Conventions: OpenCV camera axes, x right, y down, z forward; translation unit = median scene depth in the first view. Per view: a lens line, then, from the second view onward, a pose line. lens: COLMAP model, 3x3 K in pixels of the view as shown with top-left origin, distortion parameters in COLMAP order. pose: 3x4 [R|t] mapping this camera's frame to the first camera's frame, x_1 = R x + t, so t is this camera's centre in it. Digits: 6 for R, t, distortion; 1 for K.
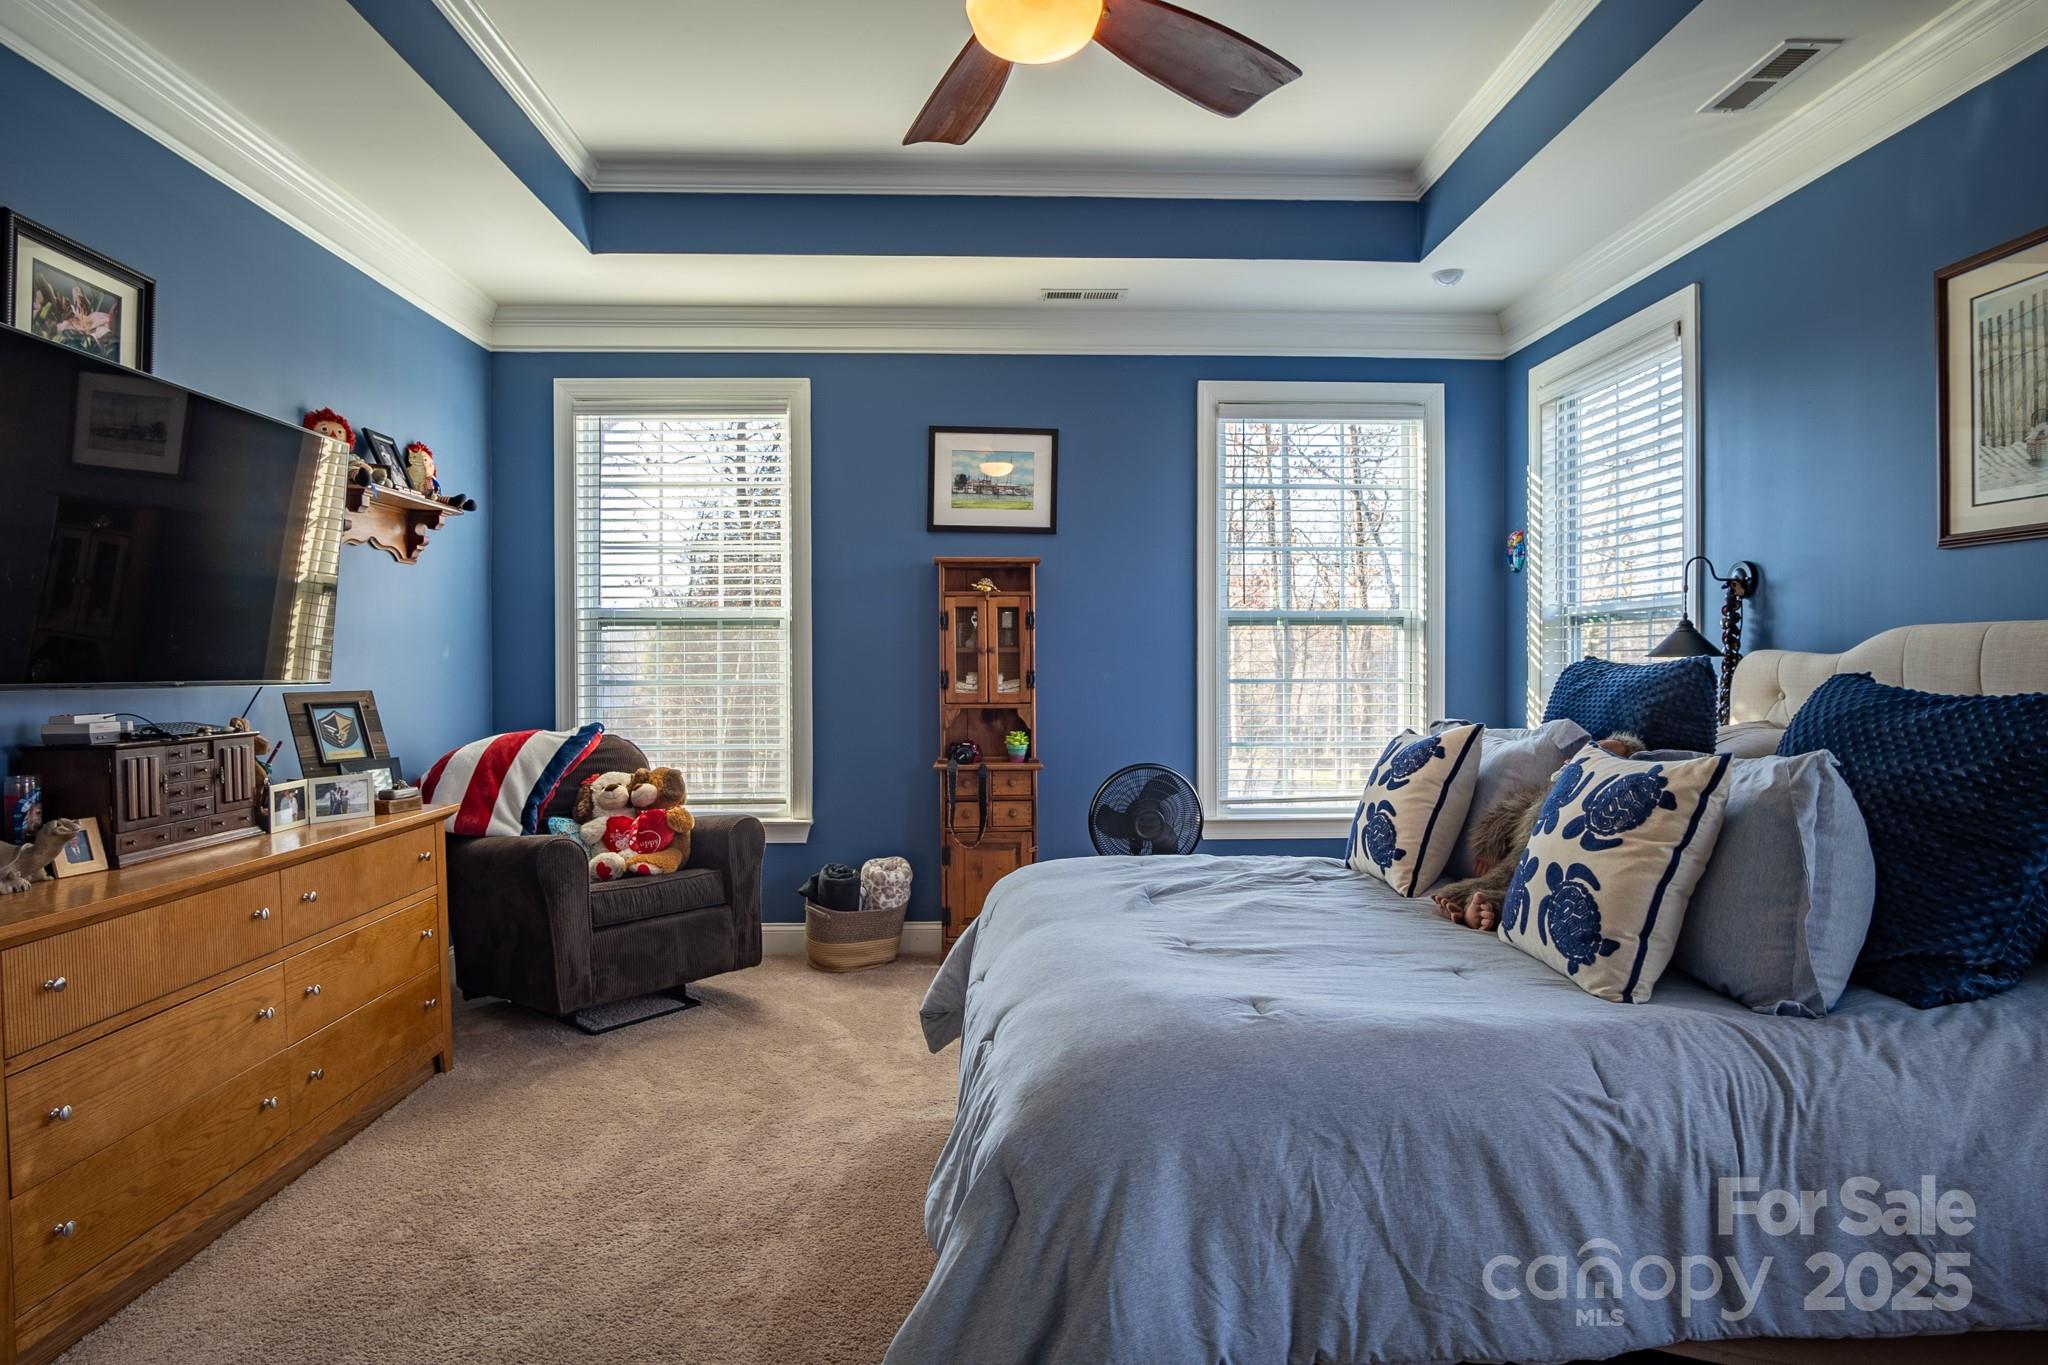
lens RADIAL K [[1101.2, 0, 1024.0], [0, 1101.2, 682.5], [0, 0, 1]] dist [-0.027051, 0.002022]
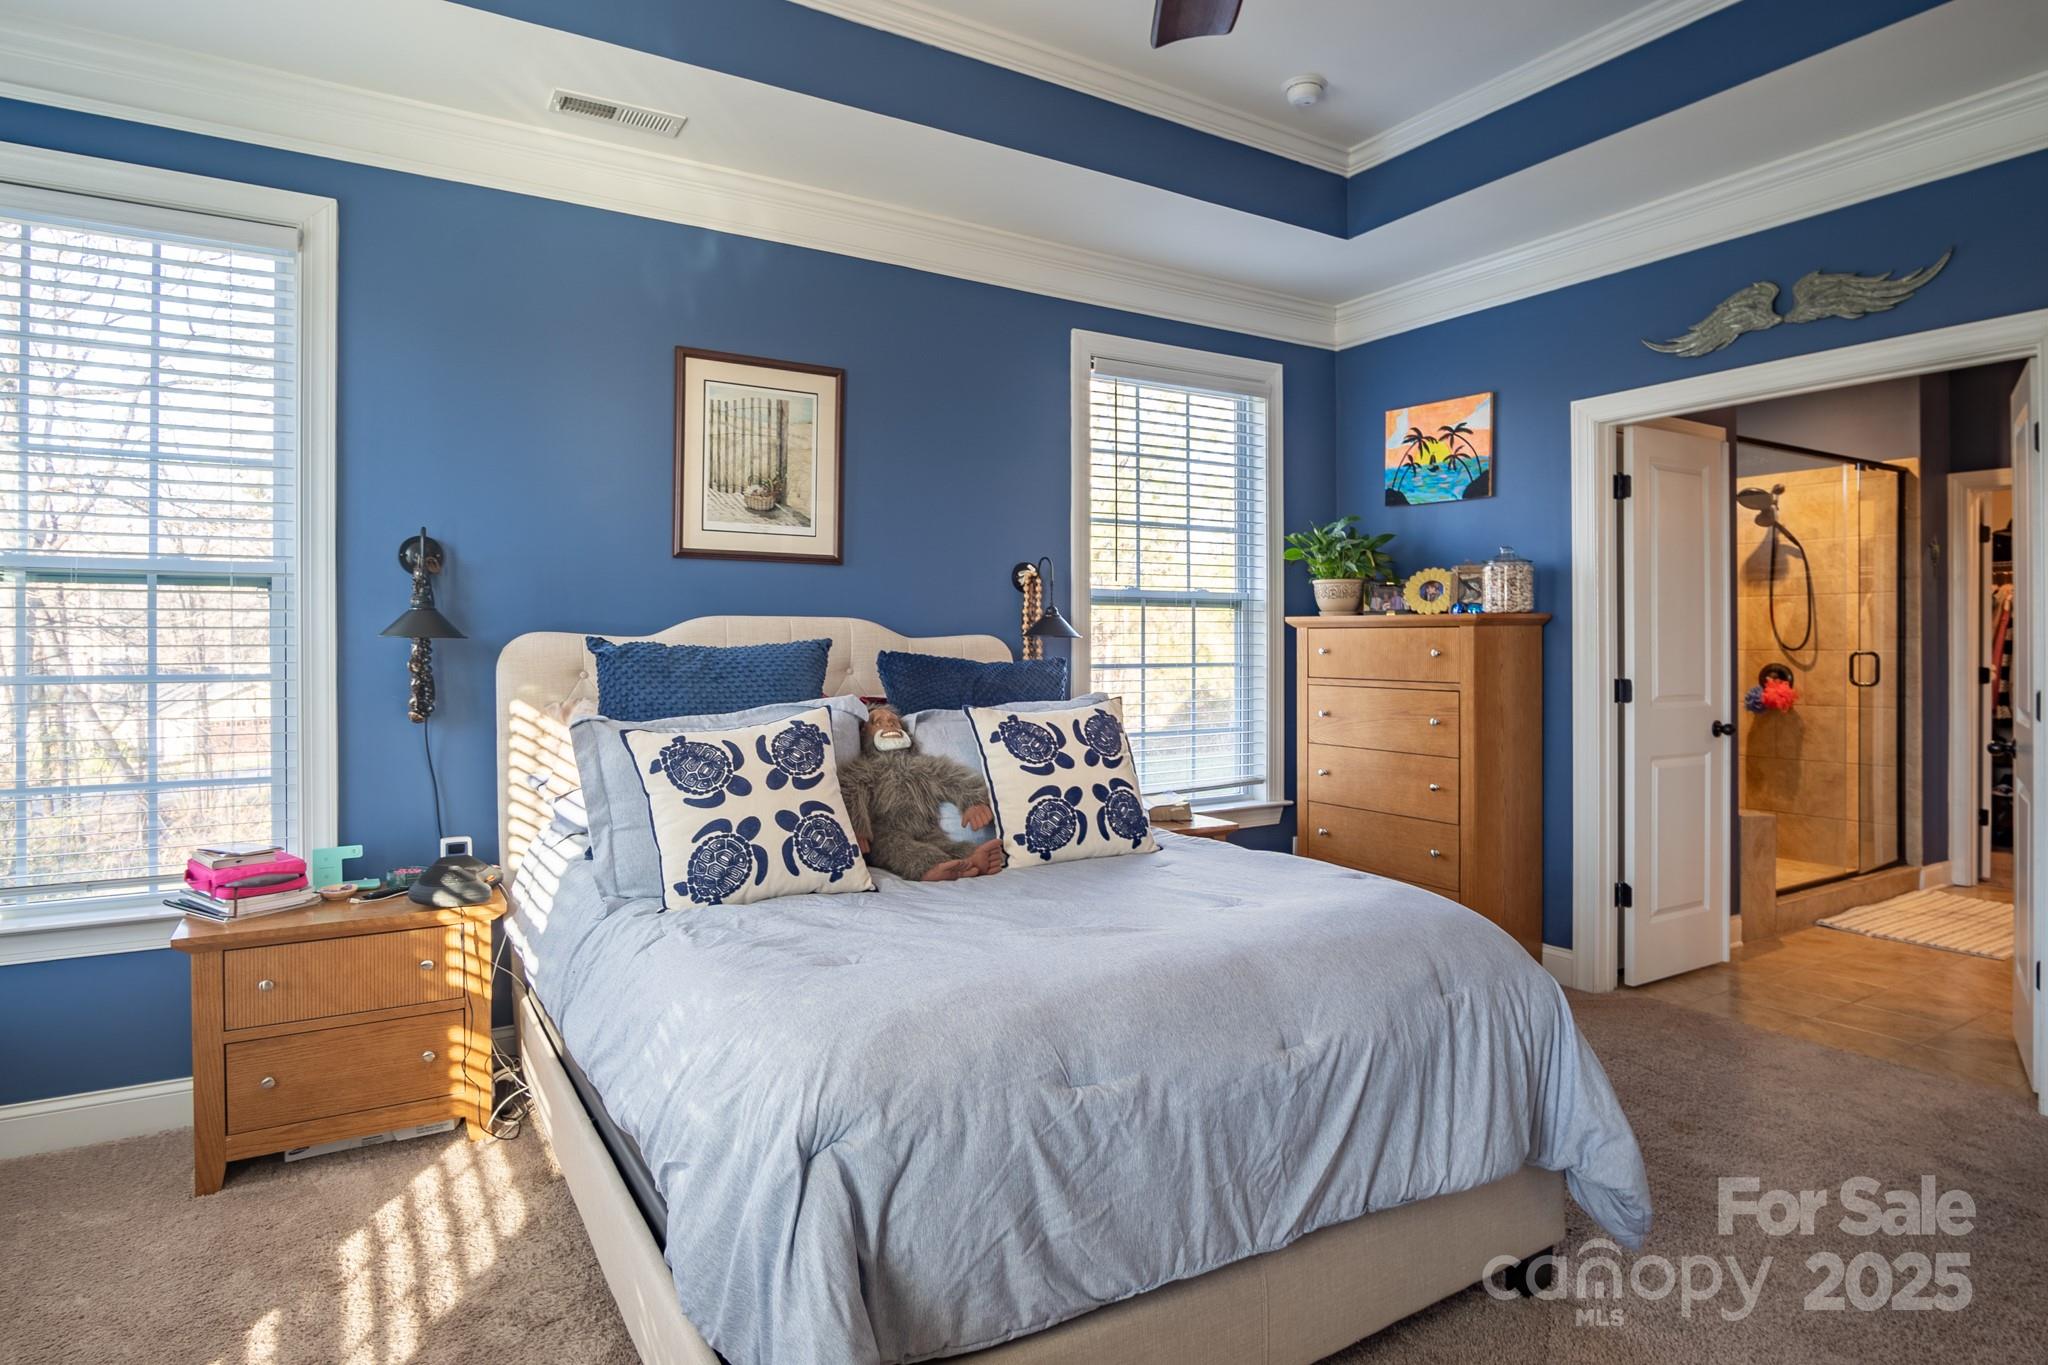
lens RADIAL K [[1120.2, 0, 1010.9], [0, 1120.2, 647.8], [0, 0, 1]] dist [-0.031081, 0.000939]
pose [[-0.488463, -0.001140, 0.872584, -0.302987], [0.017982, 0.999774, 0.011372, -0.012882], [-0.872400, 0.021246, -0.488331, 0.745689]]
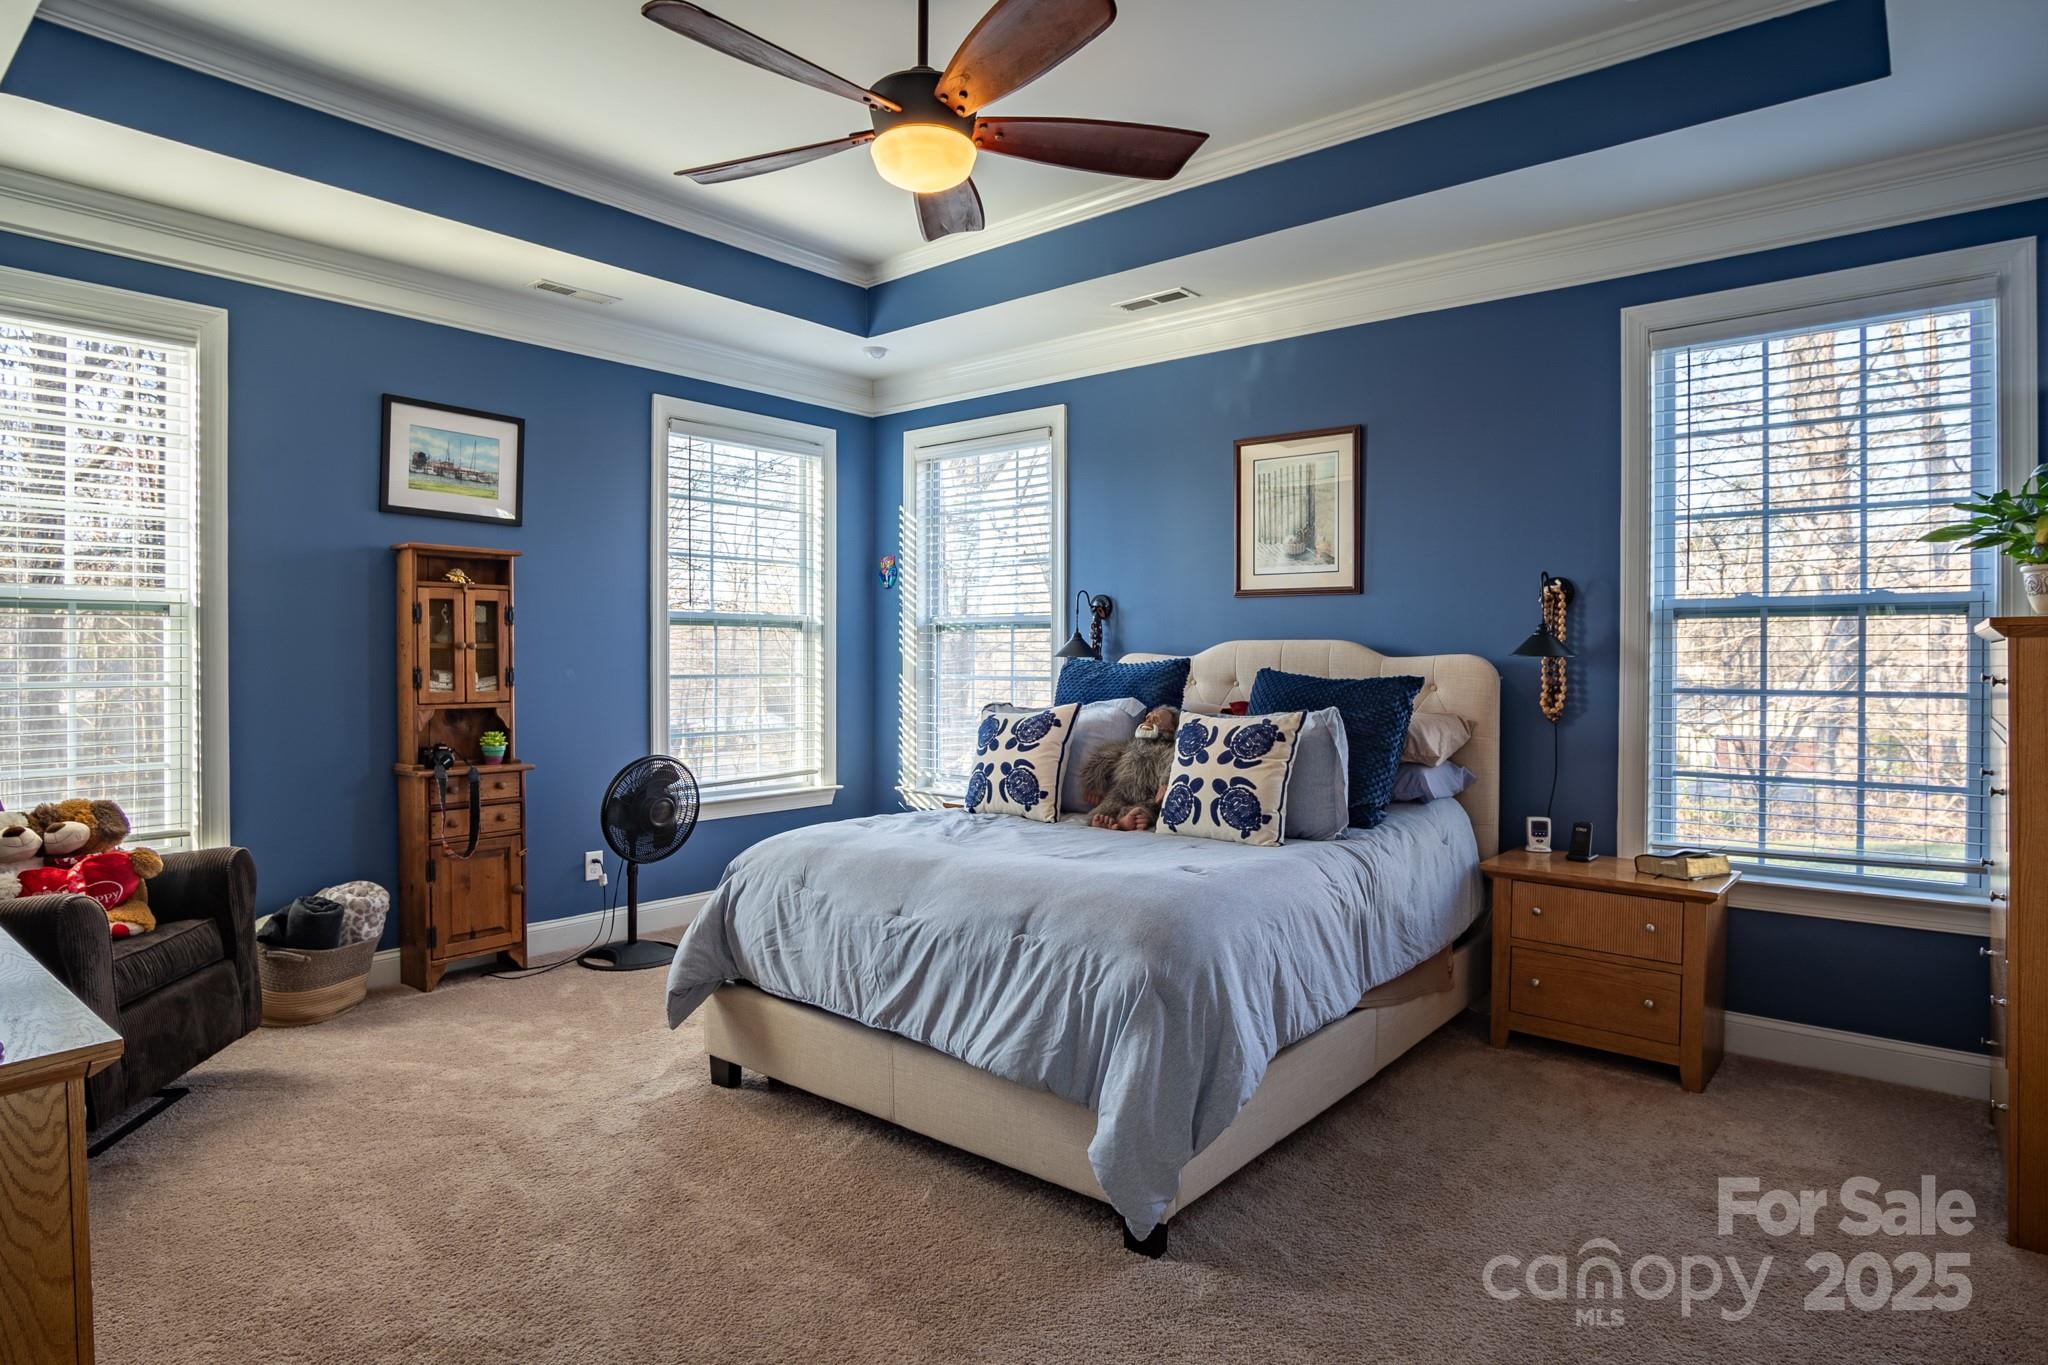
lens RADIAL K [[1112.7, 0, 1024.0], [0, 1112.7, 682.5], [0, 0, 1]] dist [-0.035725, 0.000770]
pose [[0.667794, -0.013767, 0.744219, -0.421840], [0.010153, 0.999904, 0.009386, -0.002661], [-0.744277, 0.001288, 0.667870, 0.023338]]
